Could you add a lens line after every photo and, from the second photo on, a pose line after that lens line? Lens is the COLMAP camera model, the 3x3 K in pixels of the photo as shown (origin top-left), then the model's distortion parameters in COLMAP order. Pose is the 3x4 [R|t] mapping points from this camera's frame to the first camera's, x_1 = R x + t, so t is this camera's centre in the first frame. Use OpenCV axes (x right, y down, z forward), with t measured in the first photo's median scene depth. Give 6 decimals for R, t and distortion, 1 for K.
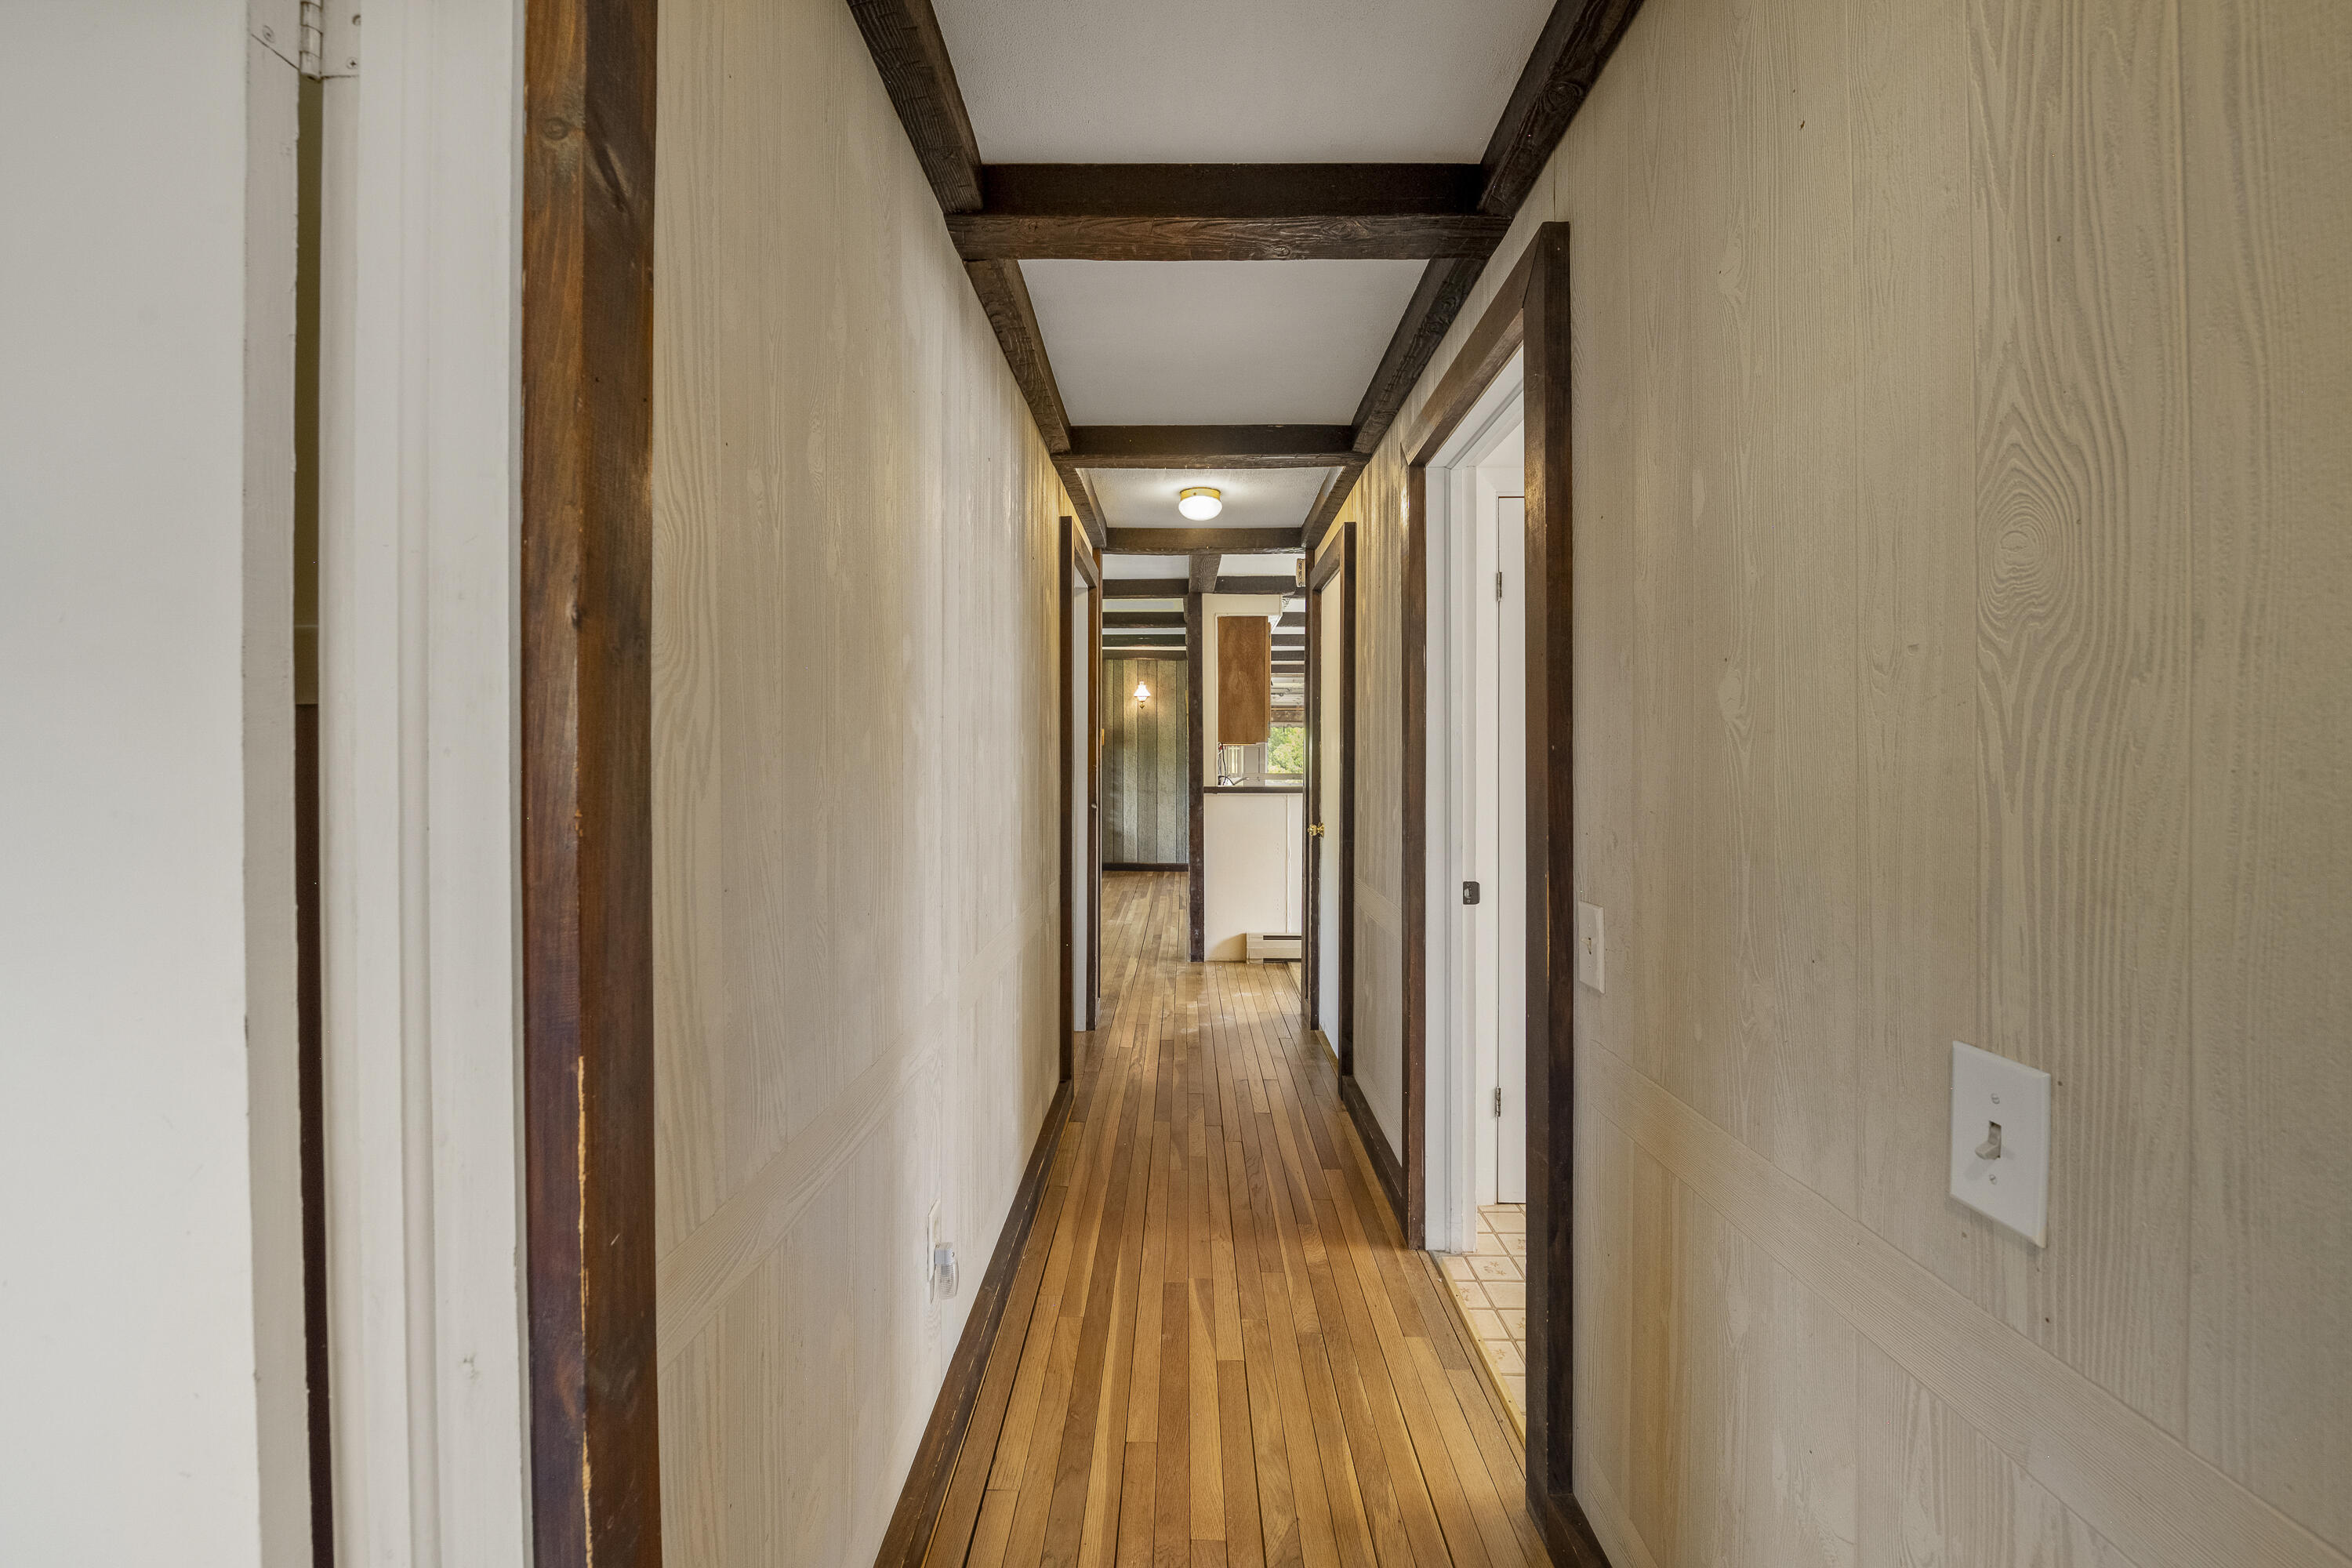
lens RADIAL K [[947.5, 0, 1174.9], [0, 947.5, 772.2], [0, 0, 1]] dist [-0.009614, -0.001246]
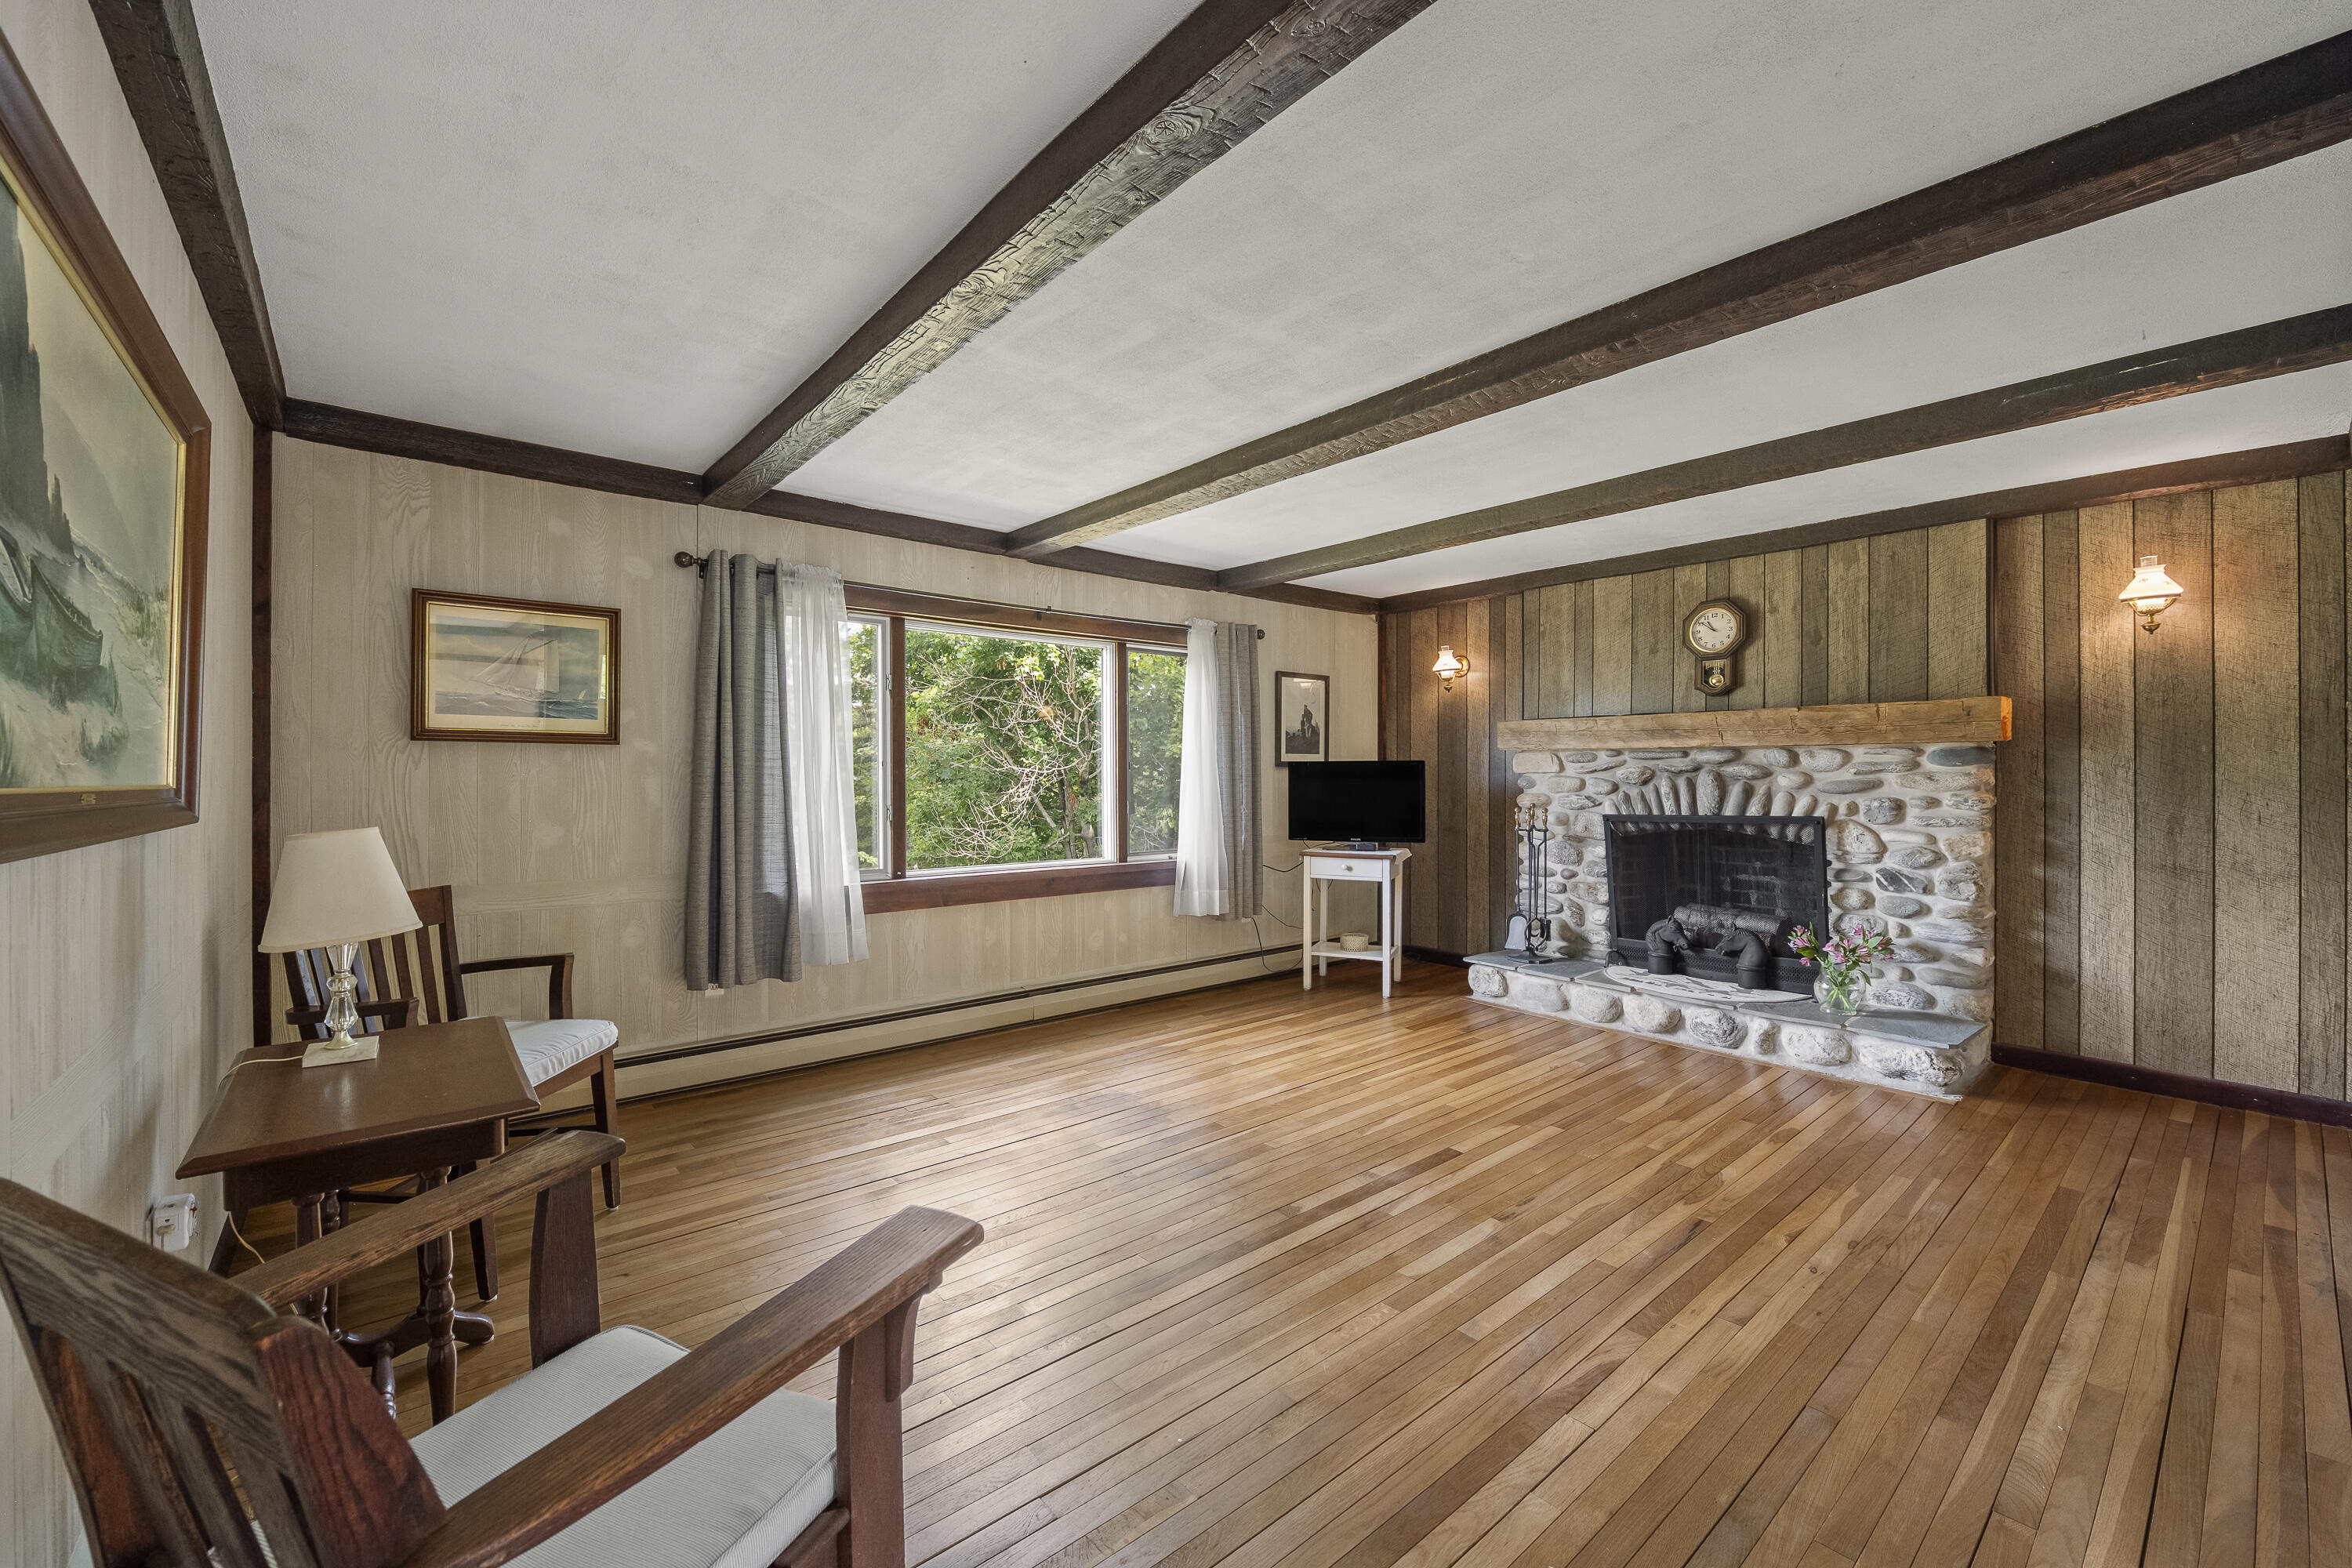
lens RADIAL K [[947.5, 0, 1161.2], [0, 947.5, 774.0], [0, 0, 1]] dist [-0.009614, -0.001246]
pose [[0.647911, -0.002624, -0.761711, -0.008186], [-0.004358, 0.999965, -0.007152, -0.010925], [0.761704, 0.007954, 0.647877, 0.490091]]
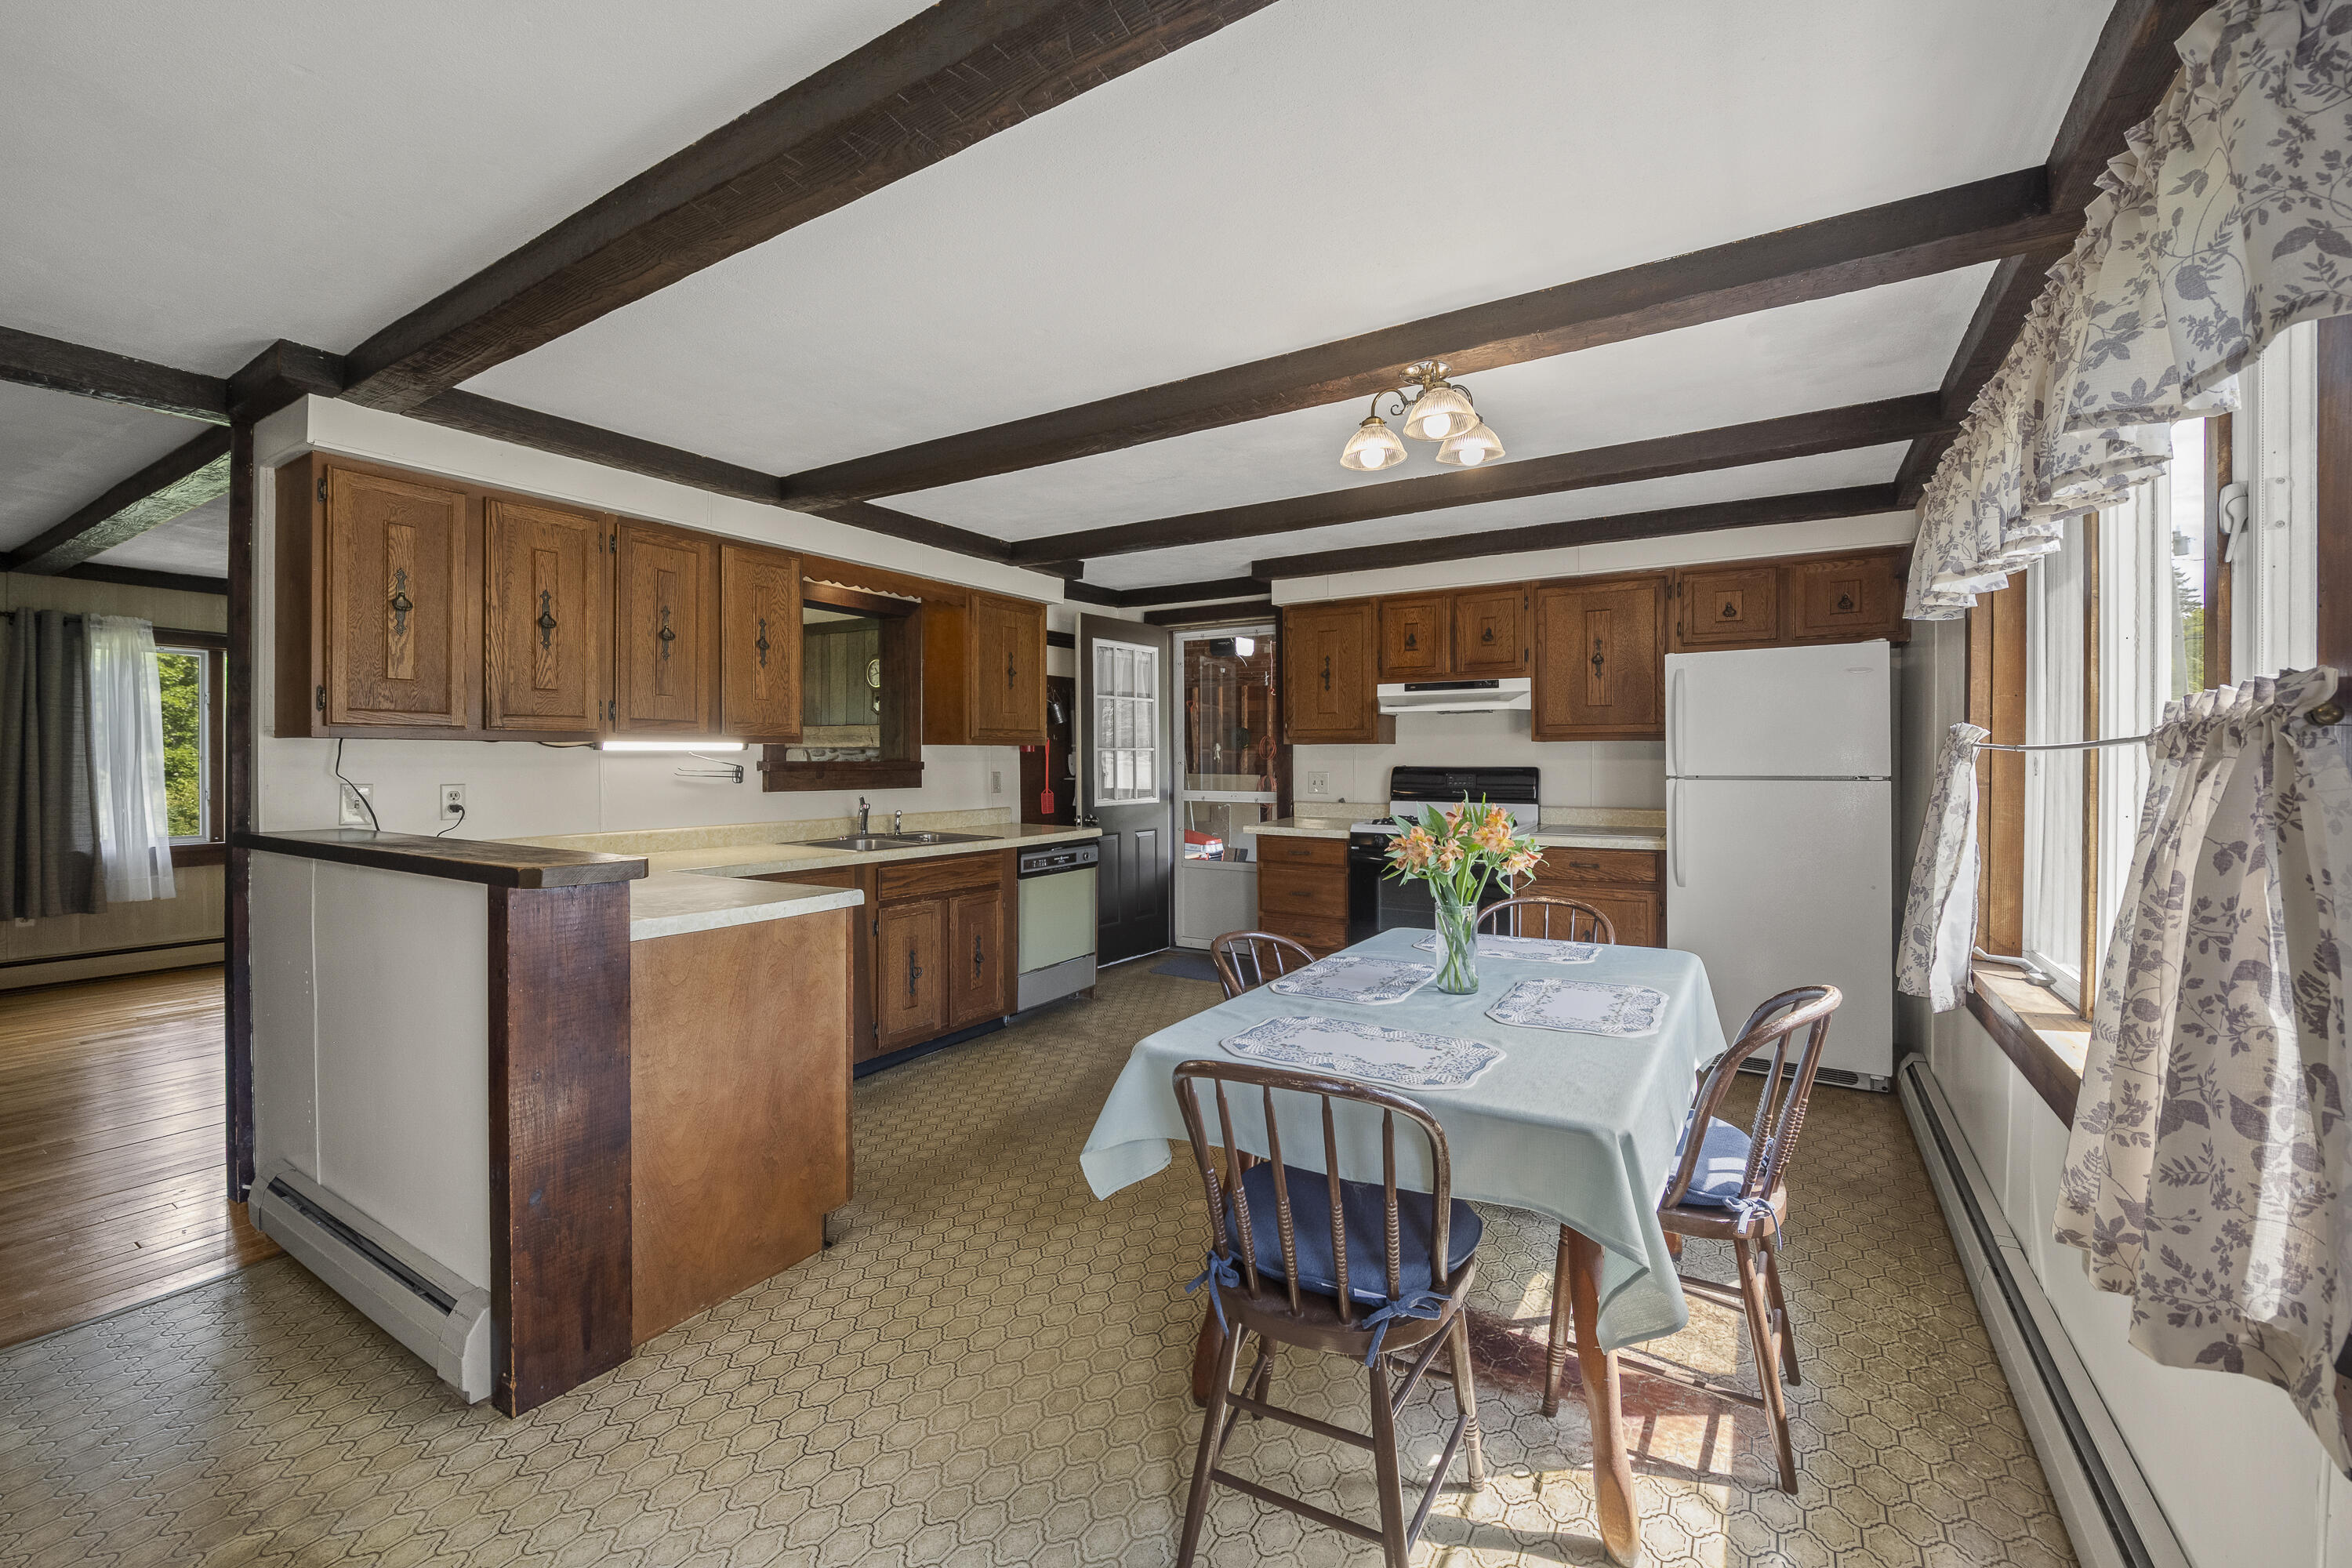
lens RADIAL K [[947.5, 0, 1171.9], [0, 947.5, 754.7], [0, 0, 1]] dist [-0.009614, -0.001246]
pose [[0.854966, -0.003720, -0.518671, 0.384769], [-0.002864, 0.999925, -0.011894, -0.014708], [0.518677, 0.011654, 0.854891, 0.487996]]
